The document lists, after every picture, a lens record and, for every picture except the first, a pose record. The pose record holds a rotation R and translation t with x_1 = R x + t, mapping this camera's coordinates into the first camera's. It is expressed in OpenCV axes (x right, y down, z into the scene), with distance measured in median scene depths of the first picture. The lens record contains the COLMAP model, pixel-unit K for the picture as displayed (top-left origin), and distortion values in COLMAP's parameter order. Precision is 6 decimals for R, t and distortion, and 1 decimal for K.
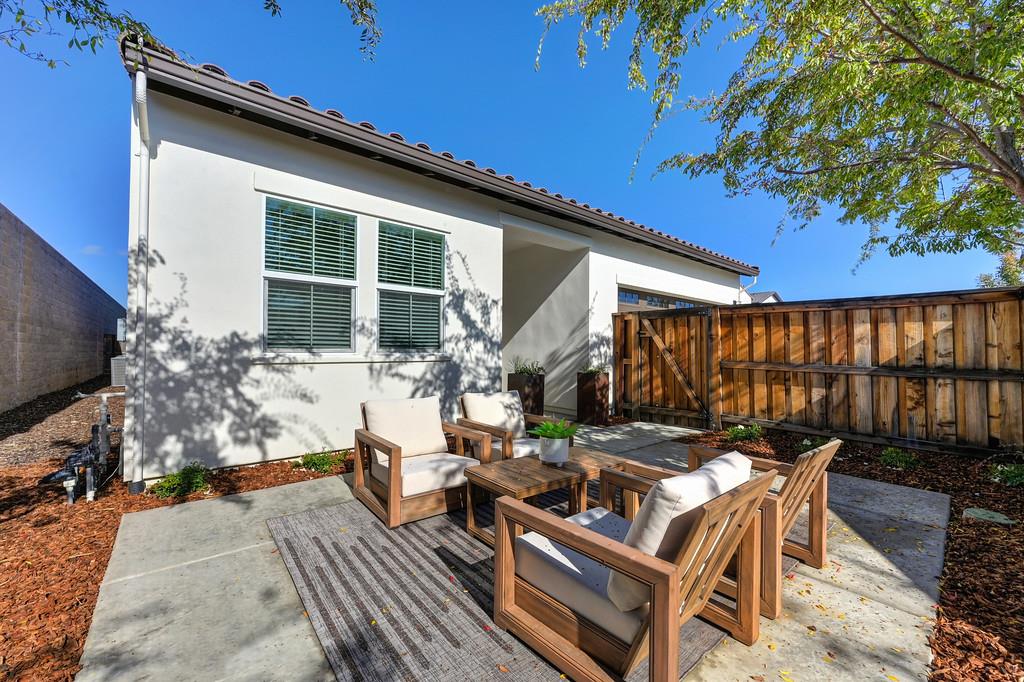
lens RADIAL K [[404.4, 0, 513.4], [0, 404.4, 347.8], [0, 0, 1]] dist [-0.004049, 0.000790]
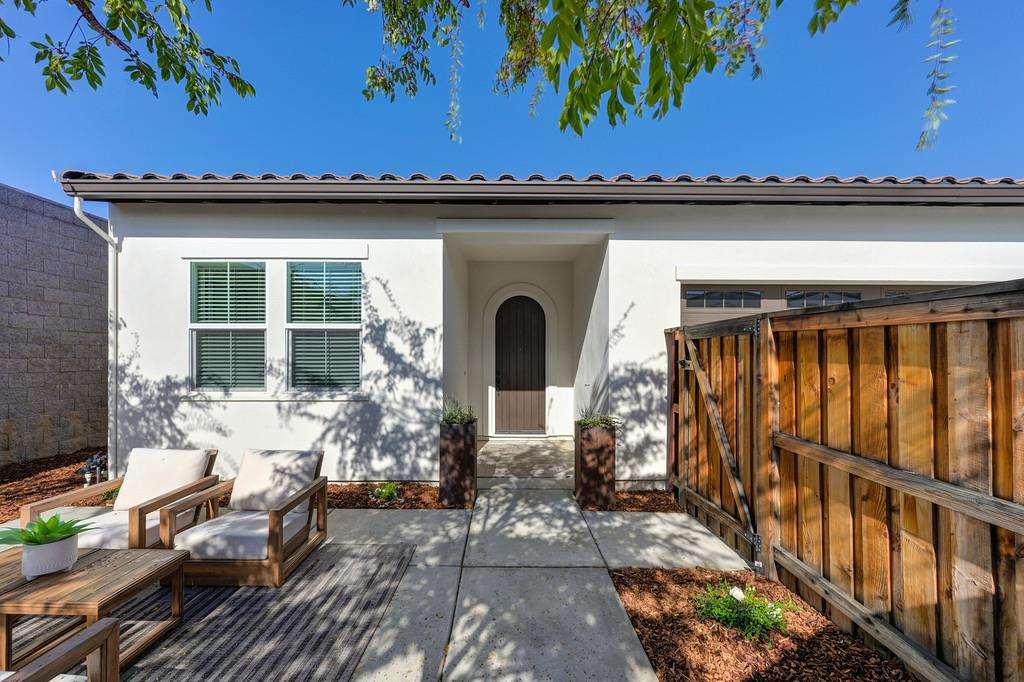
lens RADIAL K [[404.4, 0, 519.1], [0, 404.4, 362.2], [0, 0, 1]] dist [-0.004049, 0.000790]
pose [[0.764636, 0.006292, -0.644431, 0.711922], [0.006863, 0.999816, 0.017905, -0.070377], [0.644426, -0.018114, 0.764452, 0.551194]]
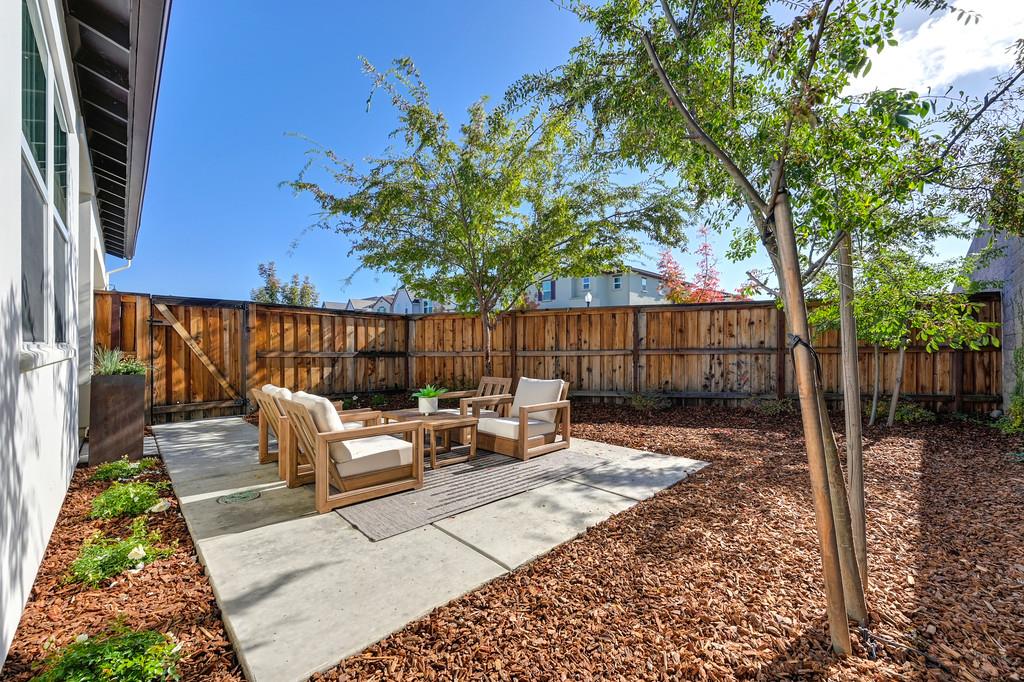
lens RADIAL K [[404.4, 0, 517.2], [0, 404.4, 345.3], [0, 0, 1]] dist [-0.004049, 0.000790]
pose [[-0.070565, -0.001047, 0.997507, -0.809708], [-0.012941, 0.999916, 0.000134, 0.009539], [-0.997423, -0.012899, -0.070573, 0.423045]]
